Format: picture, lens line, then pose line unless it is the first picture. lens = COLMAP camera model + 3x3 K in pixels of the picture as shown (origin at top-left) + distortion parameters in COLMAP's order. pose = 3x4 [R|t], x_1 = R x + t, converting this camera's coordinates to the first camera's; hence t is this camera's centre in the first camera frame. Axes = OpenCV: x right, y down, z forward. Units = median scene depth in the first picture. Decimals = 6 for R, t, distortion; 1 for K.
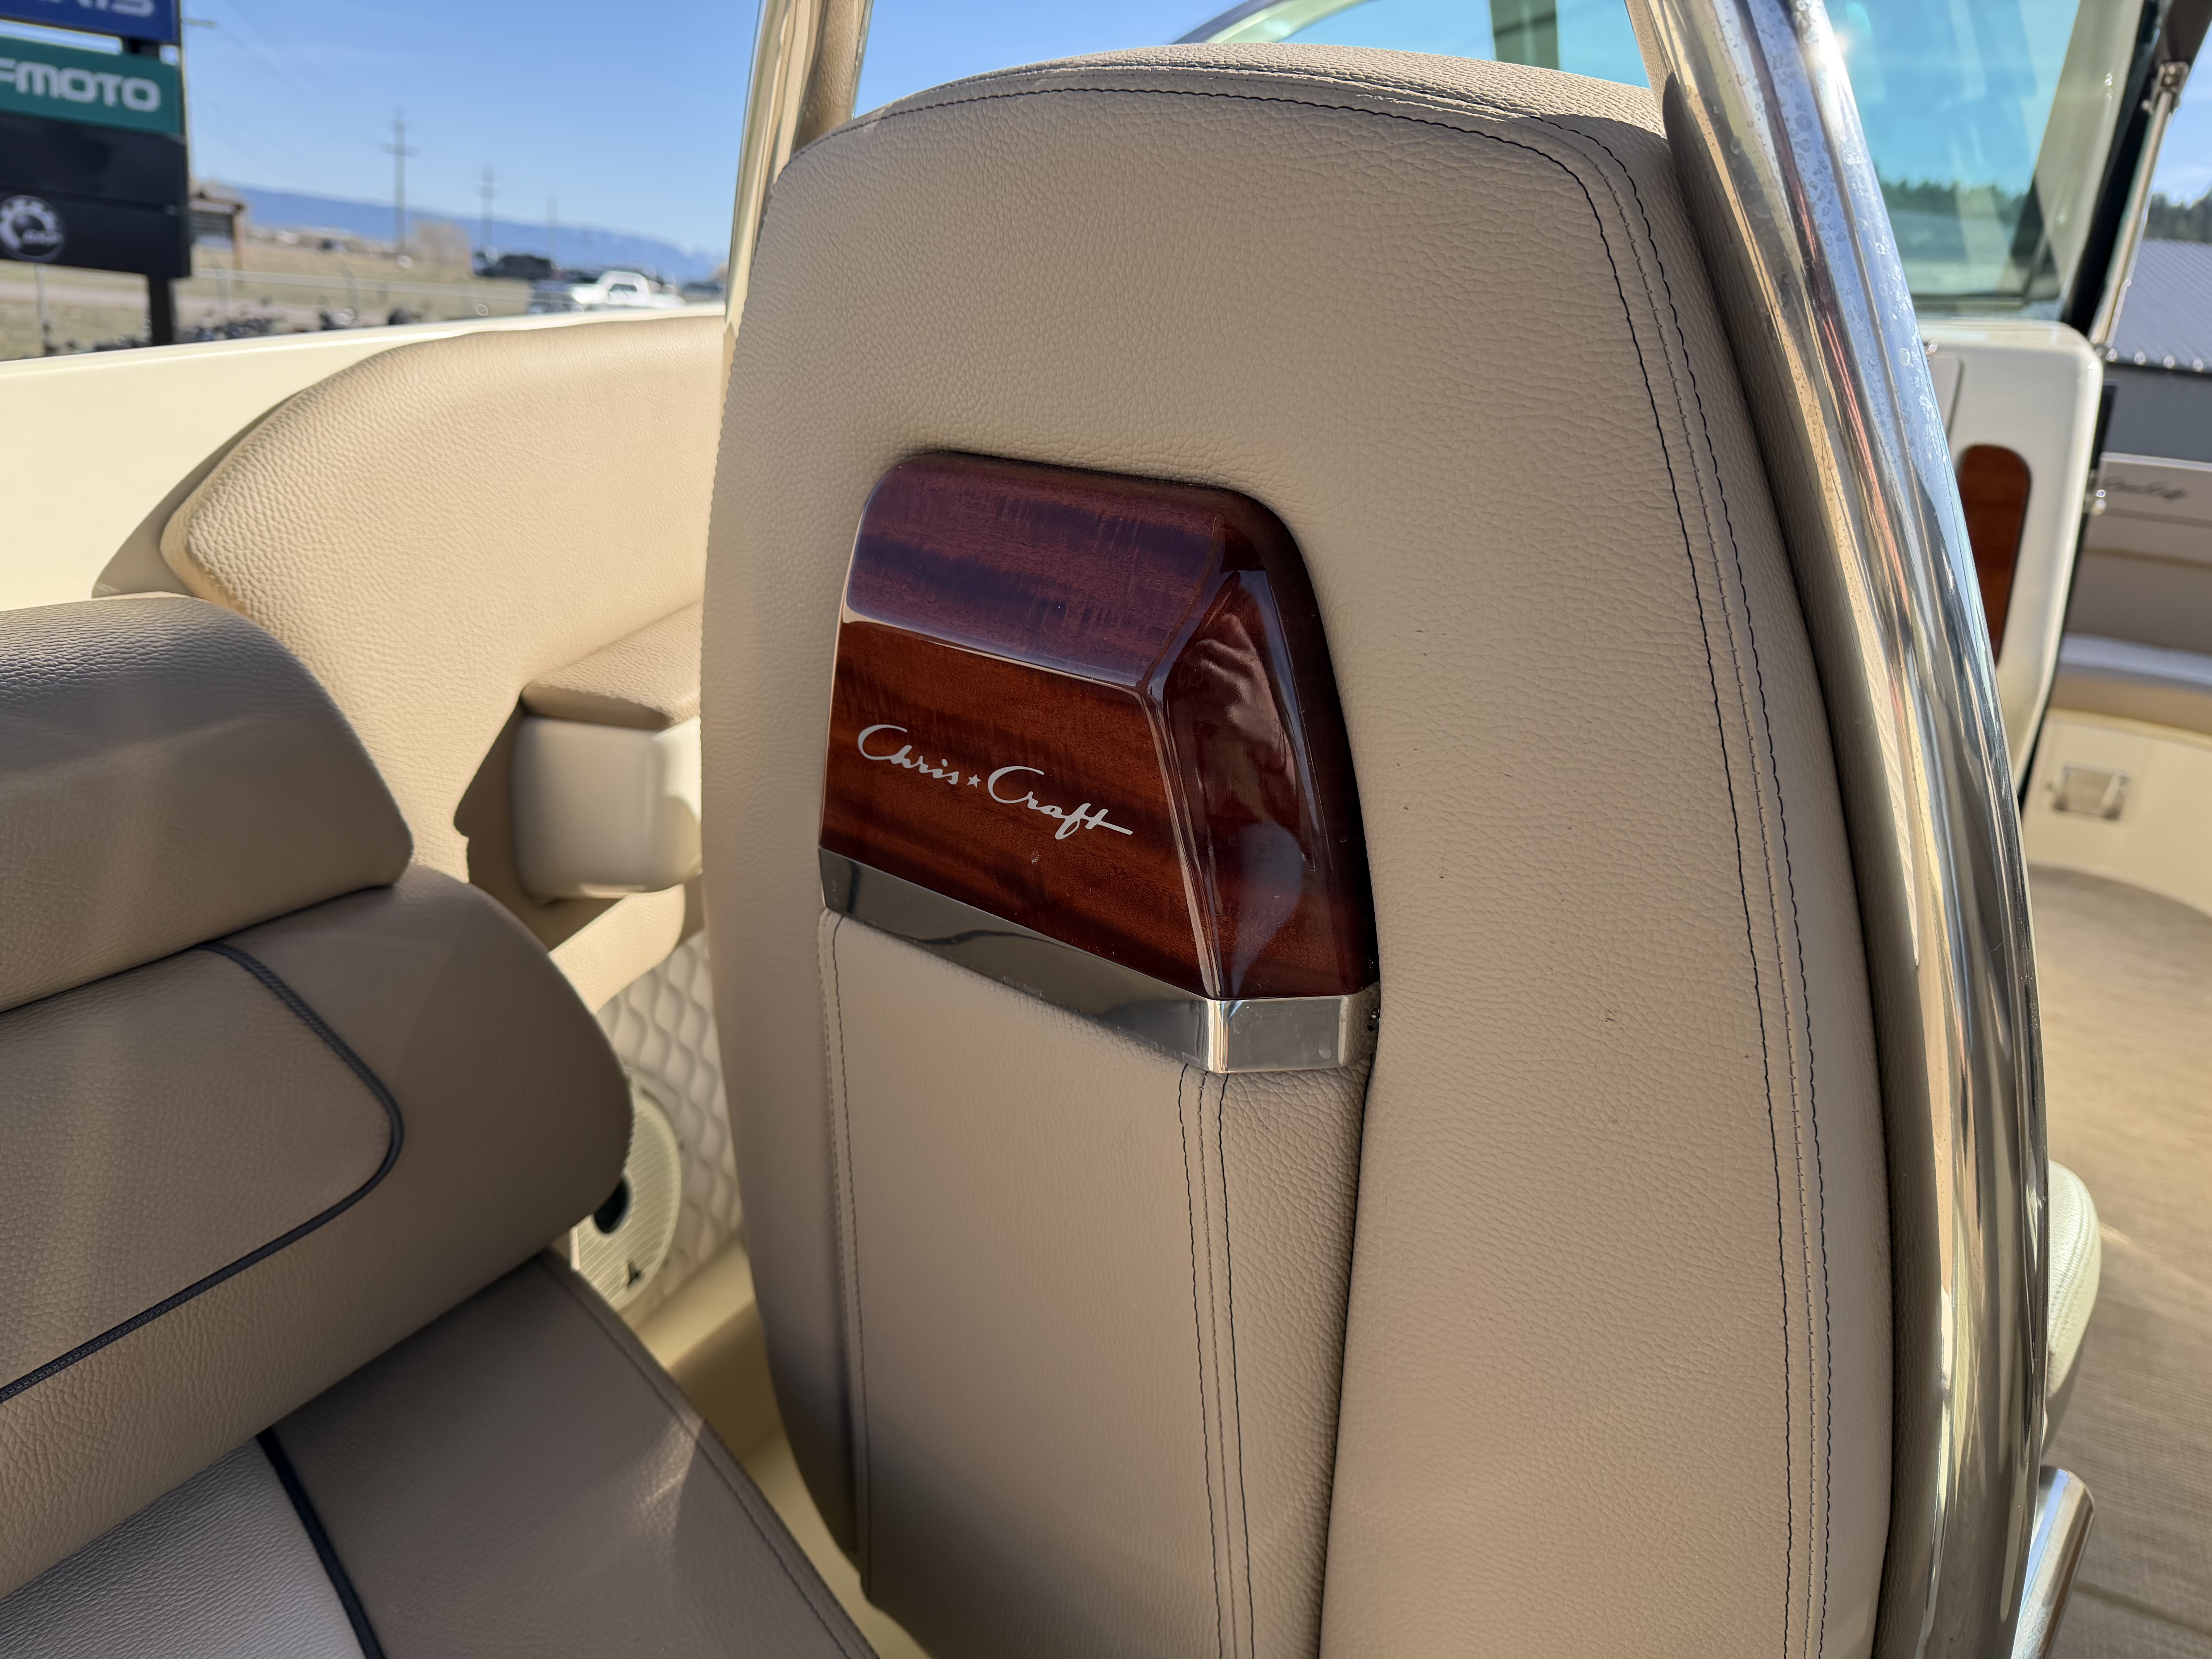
lens RADIAL K [[1551.5, 0, 1090.4], [0, 1551.5, 830.7], [0, 0, 1]] dist [0.017105, -0.025688]
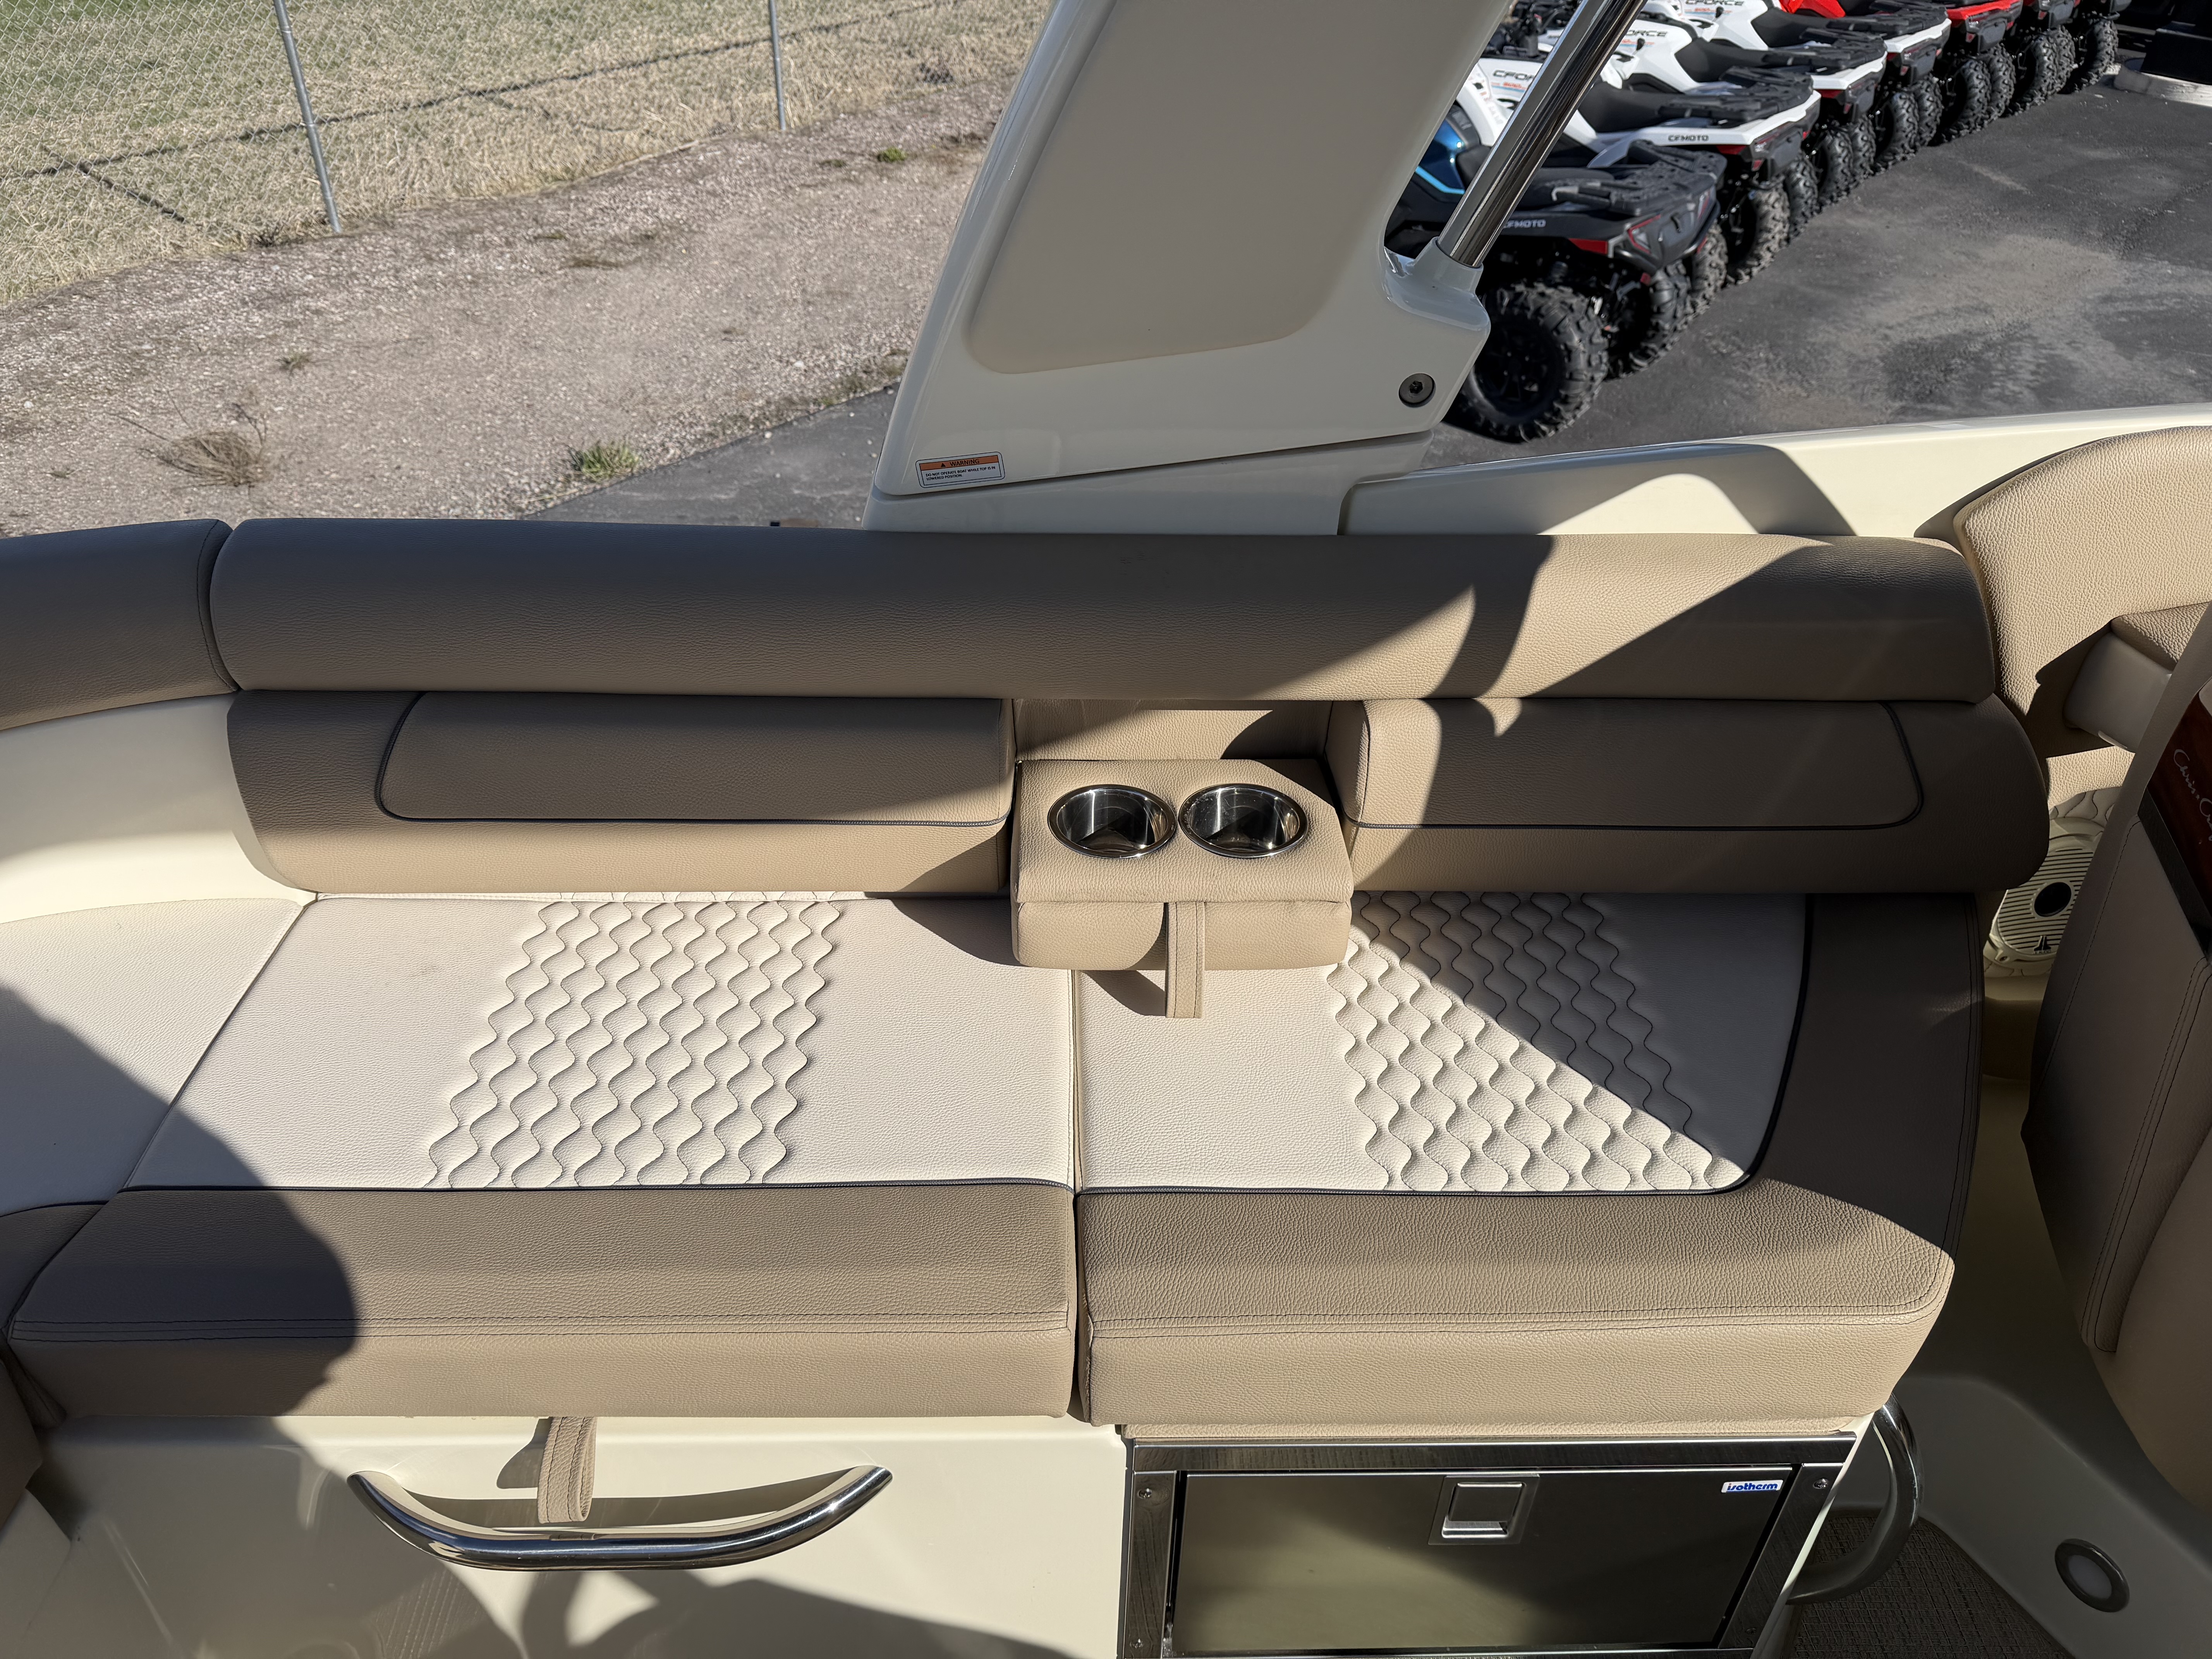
lens RADIAL K [[1551.5, 0, 1096.4], [0, 1551.5, 812.3], [0, 0, 1]] dist [0.017105, -0.025688]
pose [[0.461611, 0.471597, -0.751340, 0.558699], [-0.264300, 0.881629, 0.390994, -0.294966], [0.846794, 0.018091, 0.531613, -0.960490]]
